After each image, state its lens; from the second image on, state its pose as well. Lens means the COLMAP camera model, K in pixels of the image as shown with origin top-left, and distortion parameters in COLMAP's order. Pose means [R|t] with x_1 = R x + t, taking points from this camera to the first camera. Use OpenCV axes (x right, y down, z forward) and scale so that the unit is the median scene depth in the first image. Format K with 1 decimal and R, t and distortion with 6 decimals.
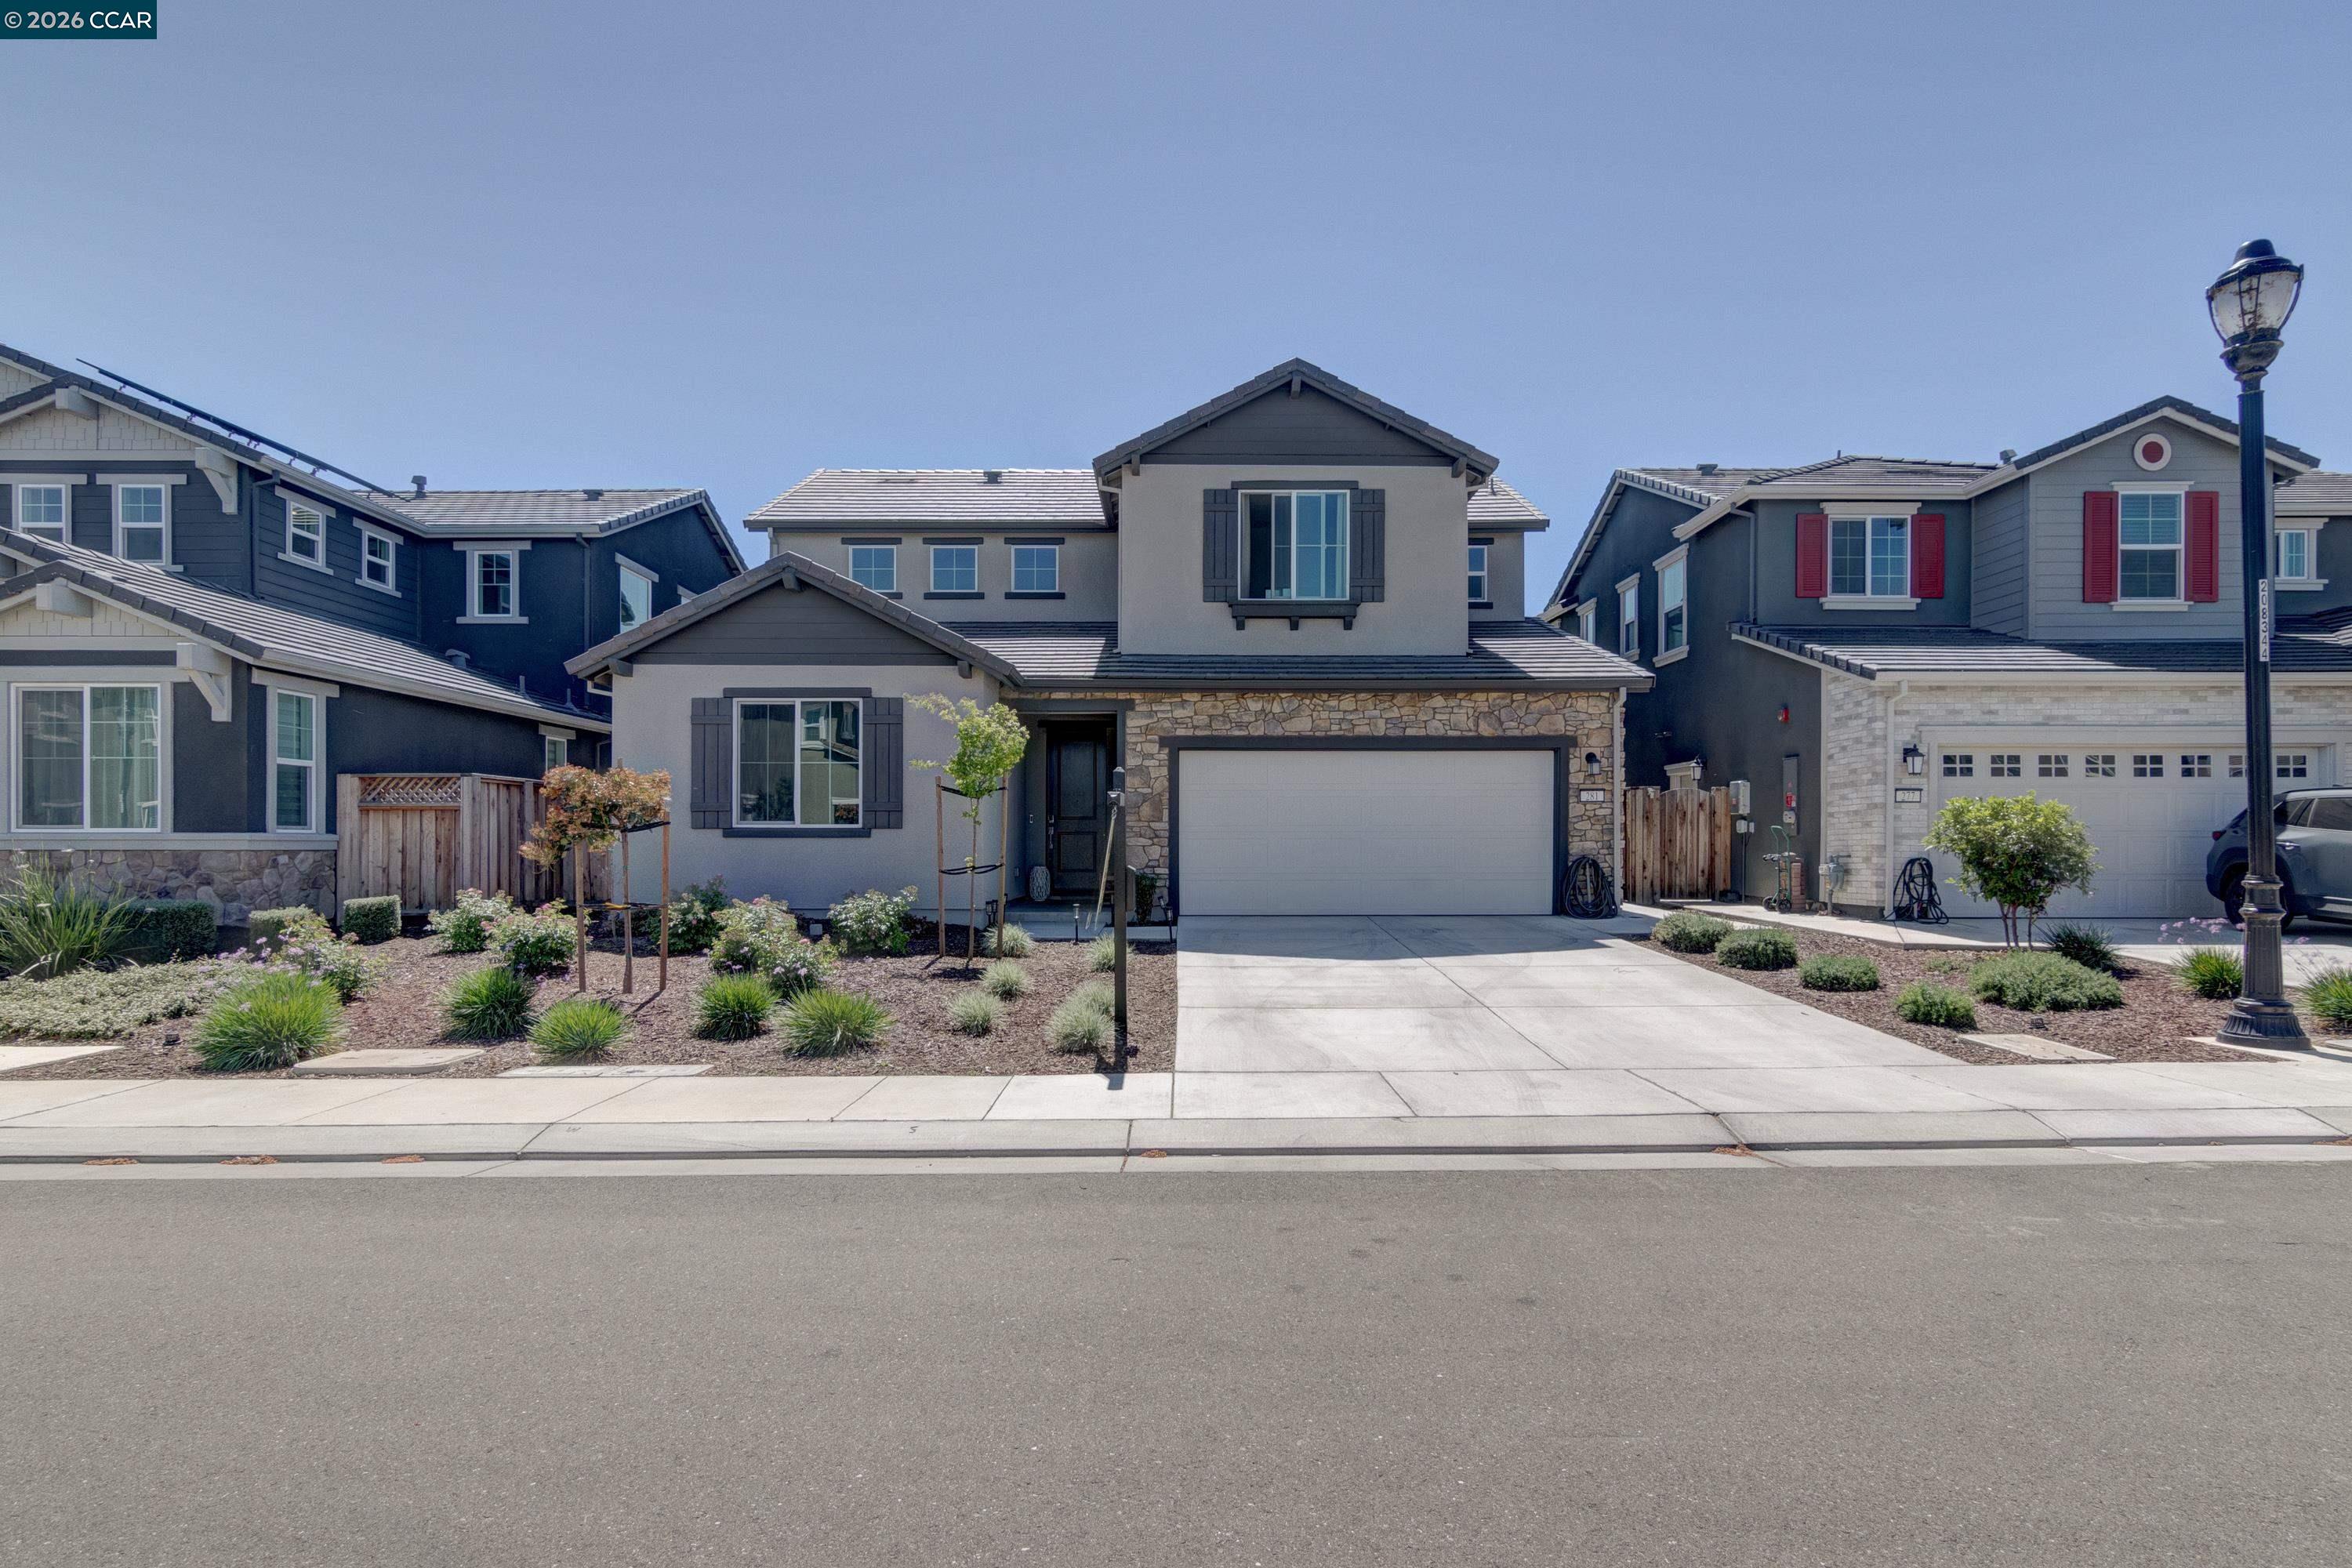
lens RADIAL K [[1180.2, 0, 1221.9], [0, 1180.2, 911.3], [0, 0, 1]] dist [0.004087, 0.001747]
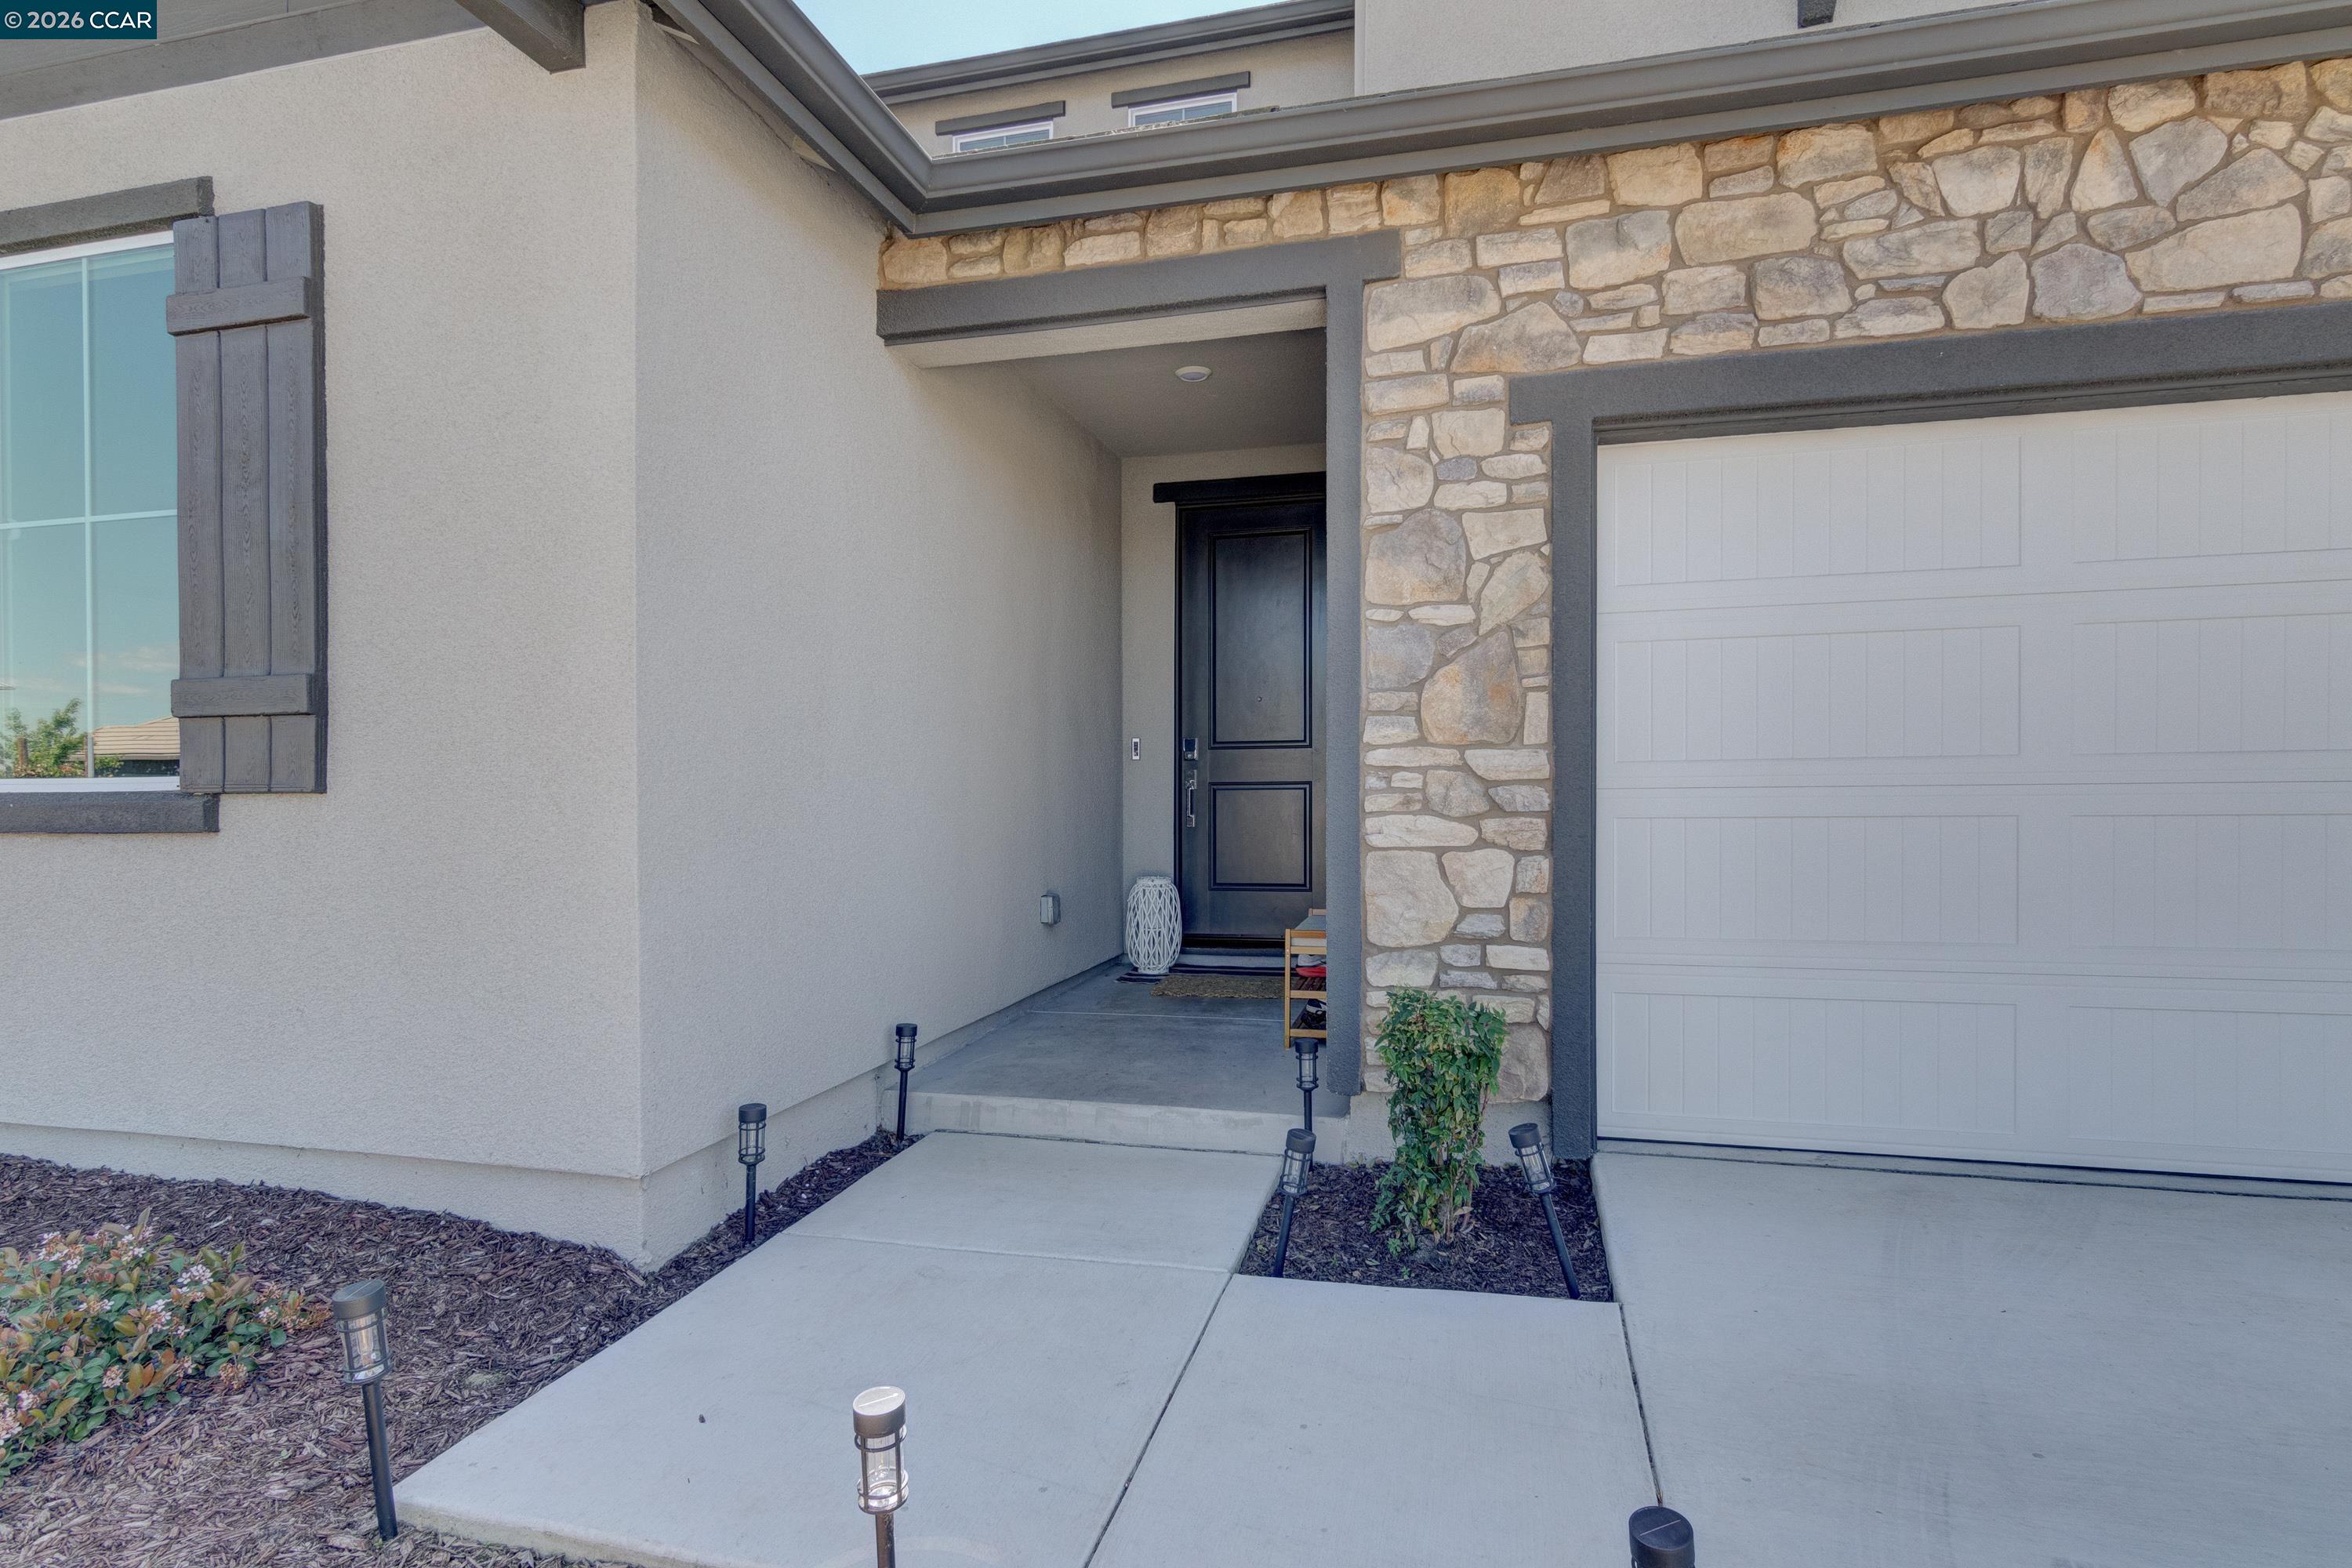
lens RADIAL K [[1180.2, 0, 1199.0], [0, 1180.2, 795.9], [0, 0, 1]] dist [0.004087, 0.001747]
pose [[0.965434, -0.004956, -0.260602, -0.051377], [-0.006012, 0.999130, -0.041271, -0.056315], [0.260579, 0.041411, 0.964564, 0.760499]]
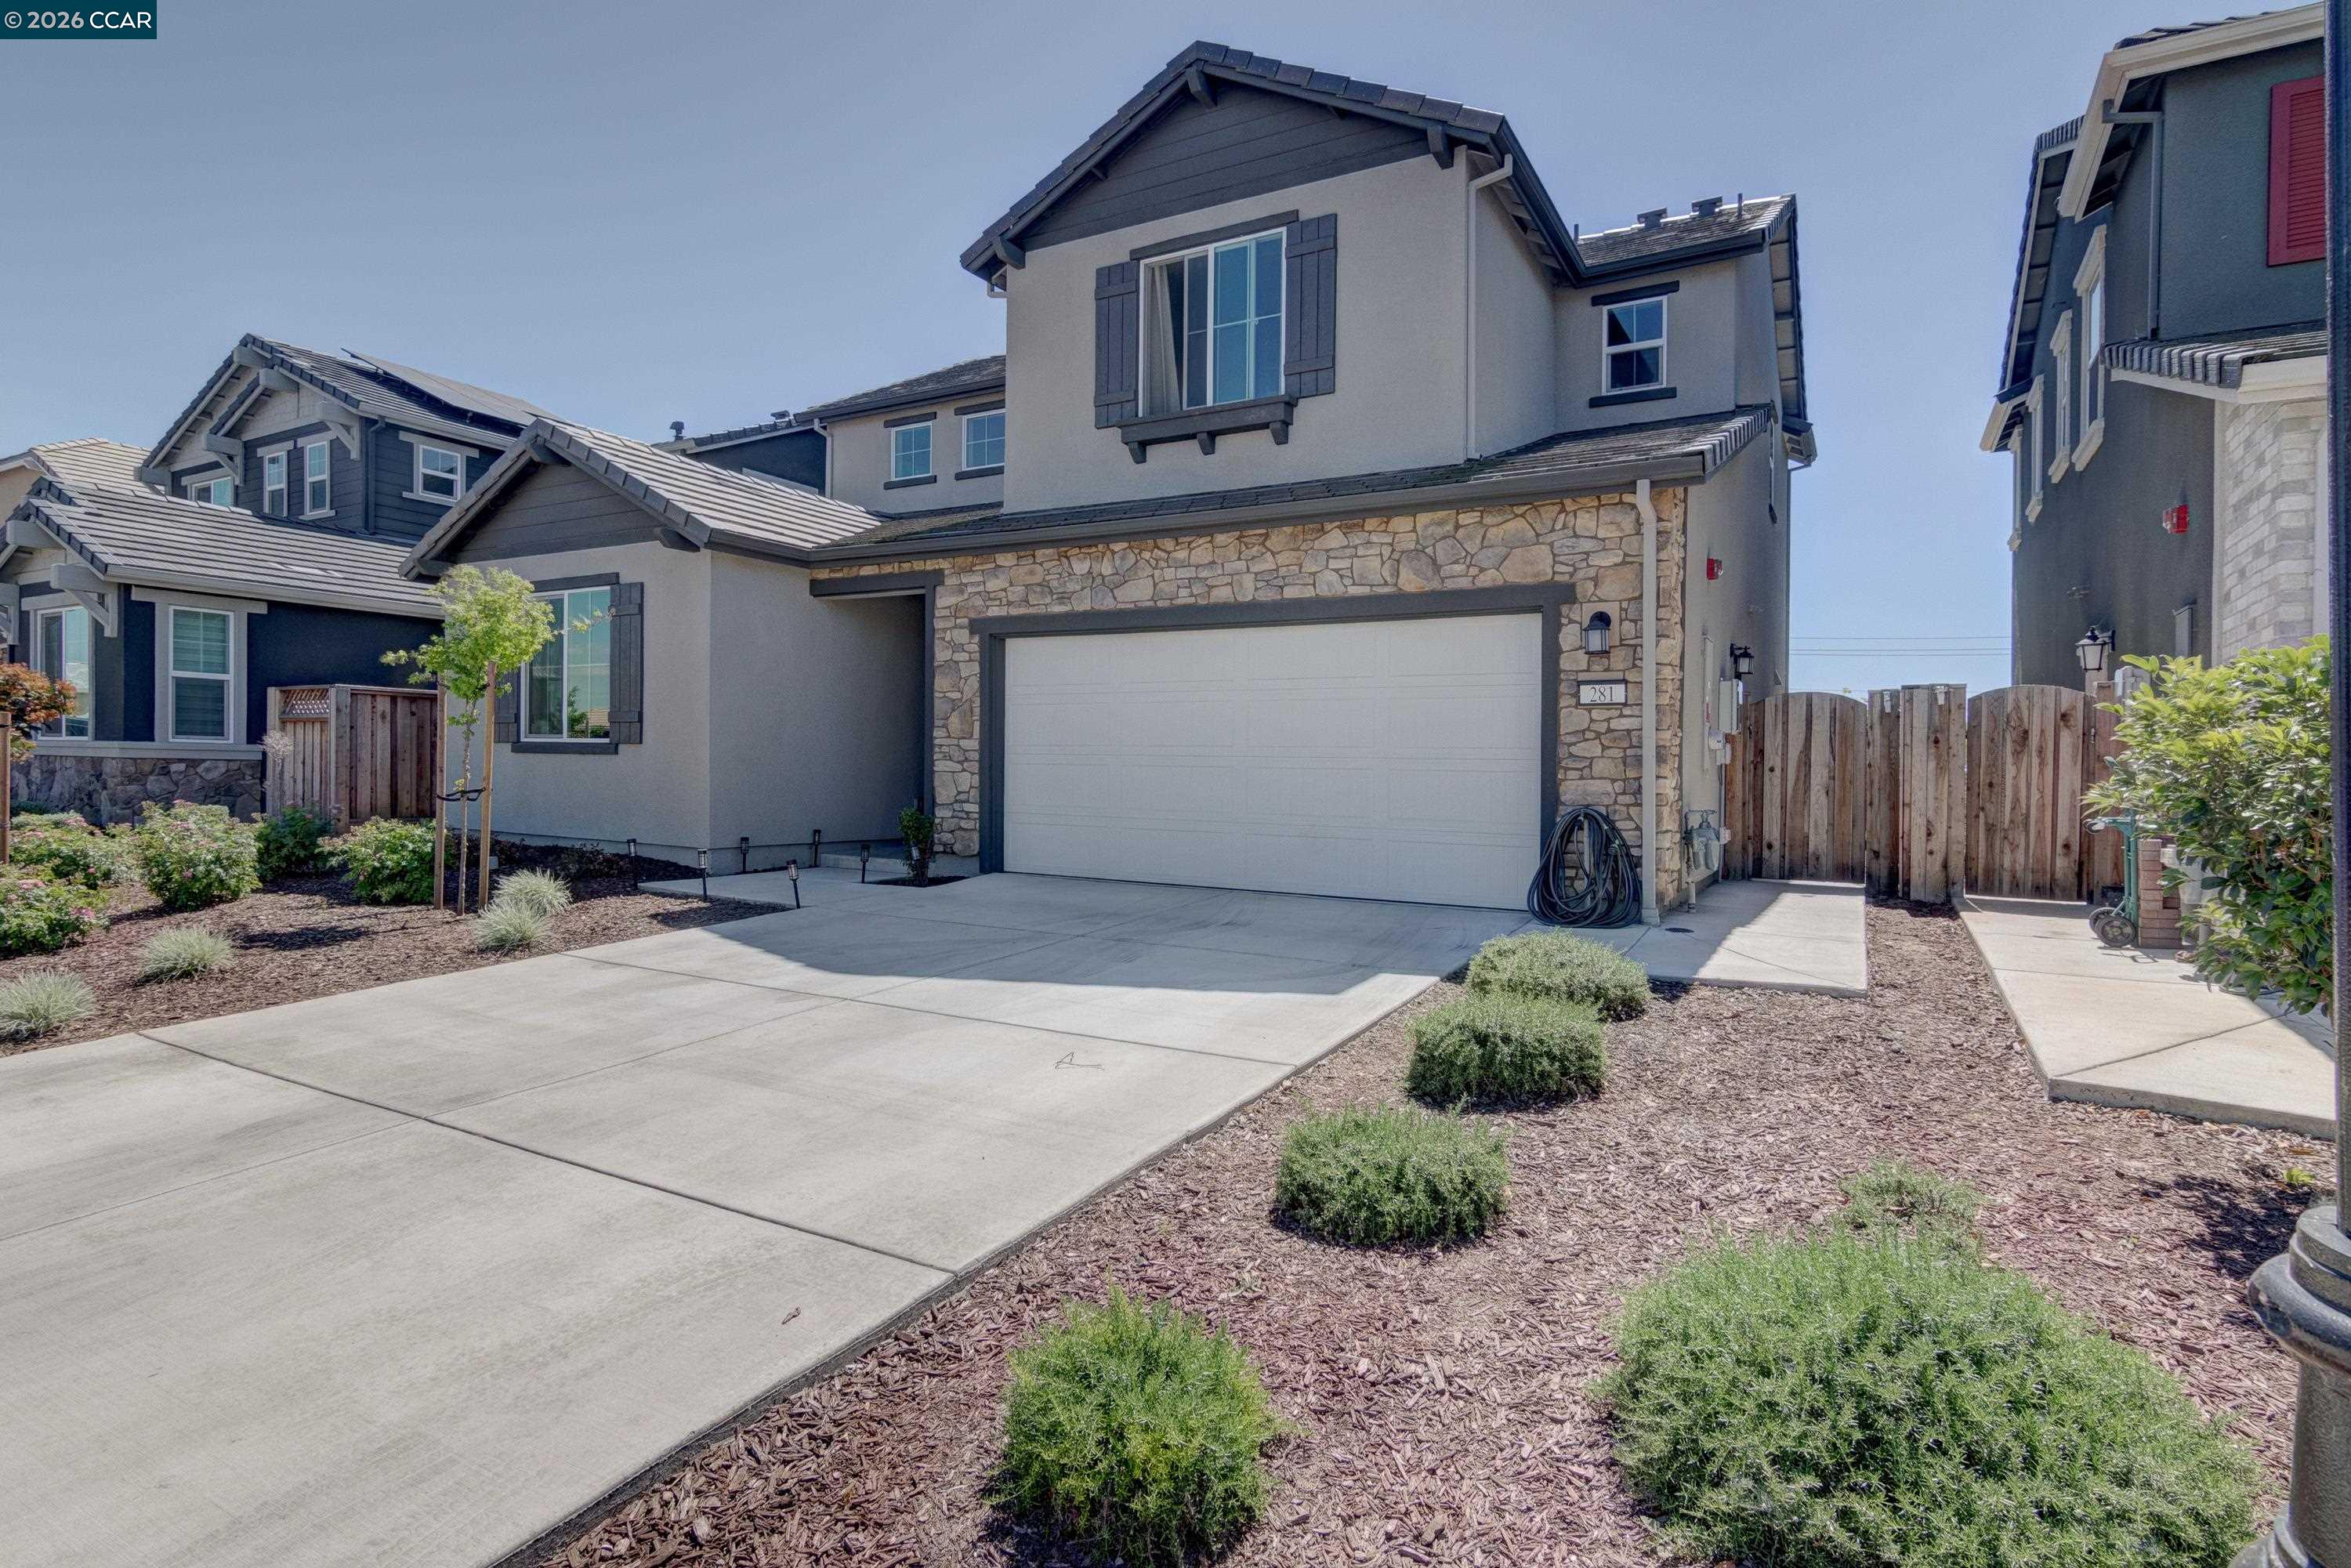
lens RADIAL K [[1179.7, 0, 1197.5], [0, 1179.7, 824.3], [0, 0, 1]] dist [0.004087, 0.001747]
pose [[0.861895, 0.040958, -0.505430, 0.428017], [-0.049216, 0.998784, -0.002988, -0.028902], [0.504692, 0.027451, 0.862863, 0.455556]]
